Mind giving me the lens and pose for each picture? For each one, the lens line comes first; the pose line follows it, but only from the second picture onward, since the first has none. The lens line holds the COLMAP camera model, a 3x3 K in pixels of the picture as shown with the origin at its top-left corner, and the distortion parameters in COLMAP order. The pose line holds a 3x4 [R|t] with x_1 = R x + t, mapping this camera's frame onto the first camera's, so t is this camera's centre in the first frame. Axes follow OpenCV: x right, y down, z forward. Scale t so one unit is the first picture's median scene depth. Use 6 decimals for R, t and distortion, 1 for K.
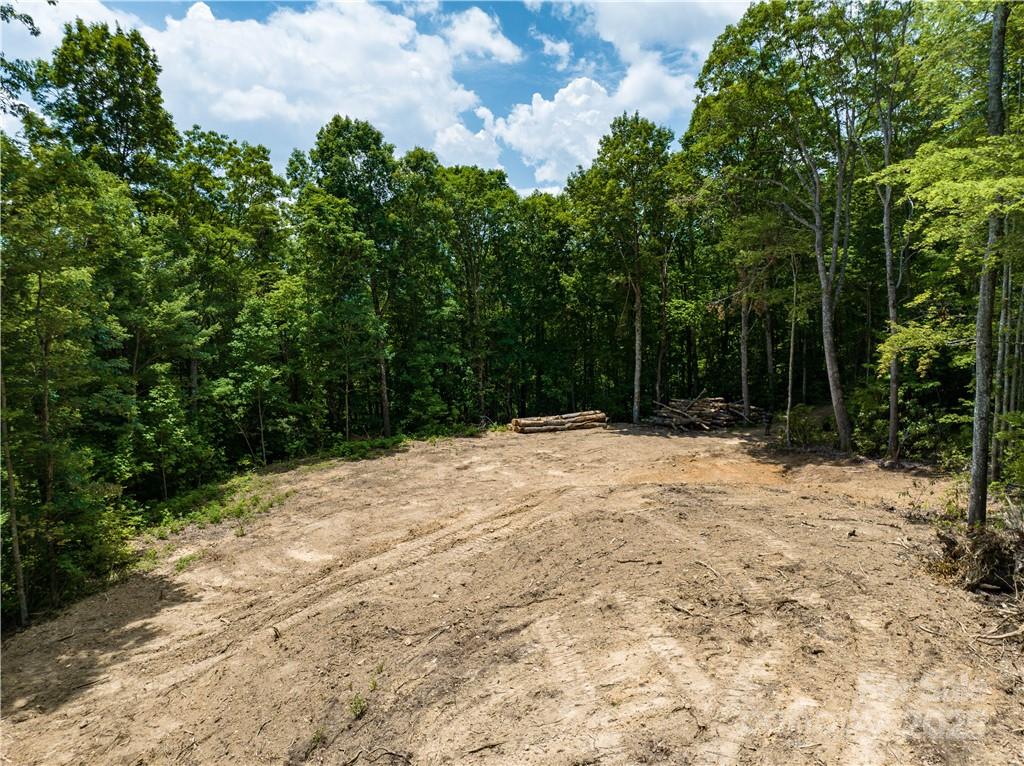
lens RADIAL K [[699.7, 0, 512.0], [0, 699.7, 383.0], [0, 0, 1]] dist [-0.019482, -0.005548]
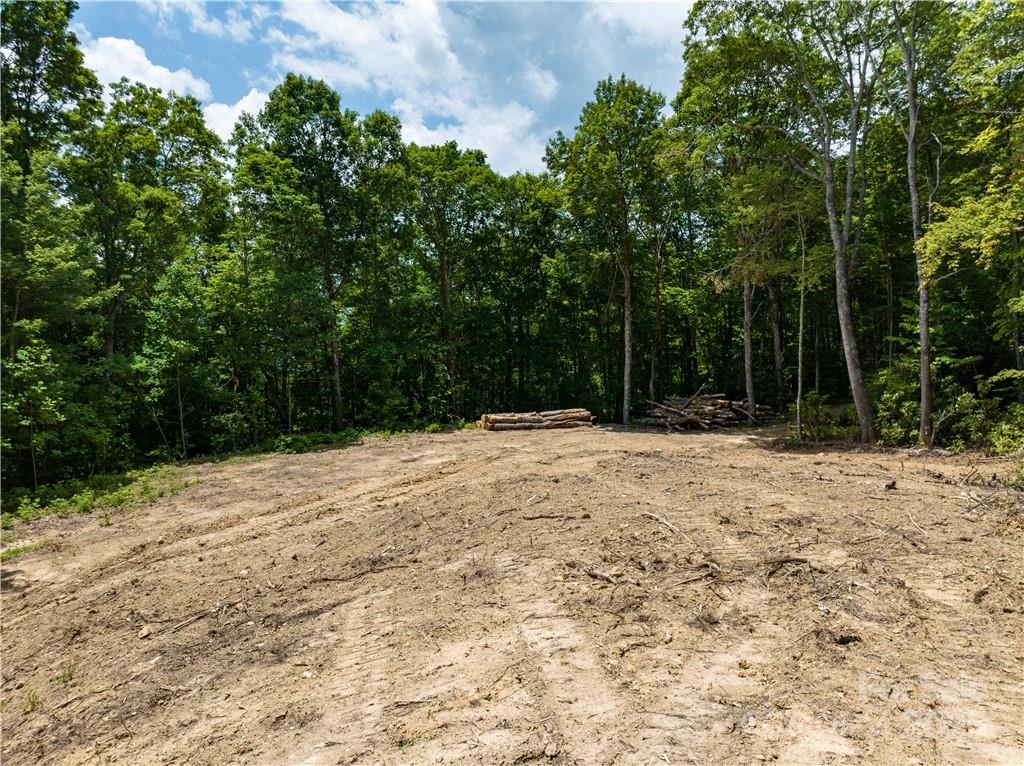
lens RADIAL K [[702.1, 0, 512.0], [0, 702.1, 383.0], [0, 0, 1]] dist [-0.029062, 0.006296]
pose [[0.999868, 0.002515, -0.016034, 0.080425], [-0.003349, 0.998631, -0.052192, 0.088563], [0.015881, 0.052239, 0.998508, 0.189751]]
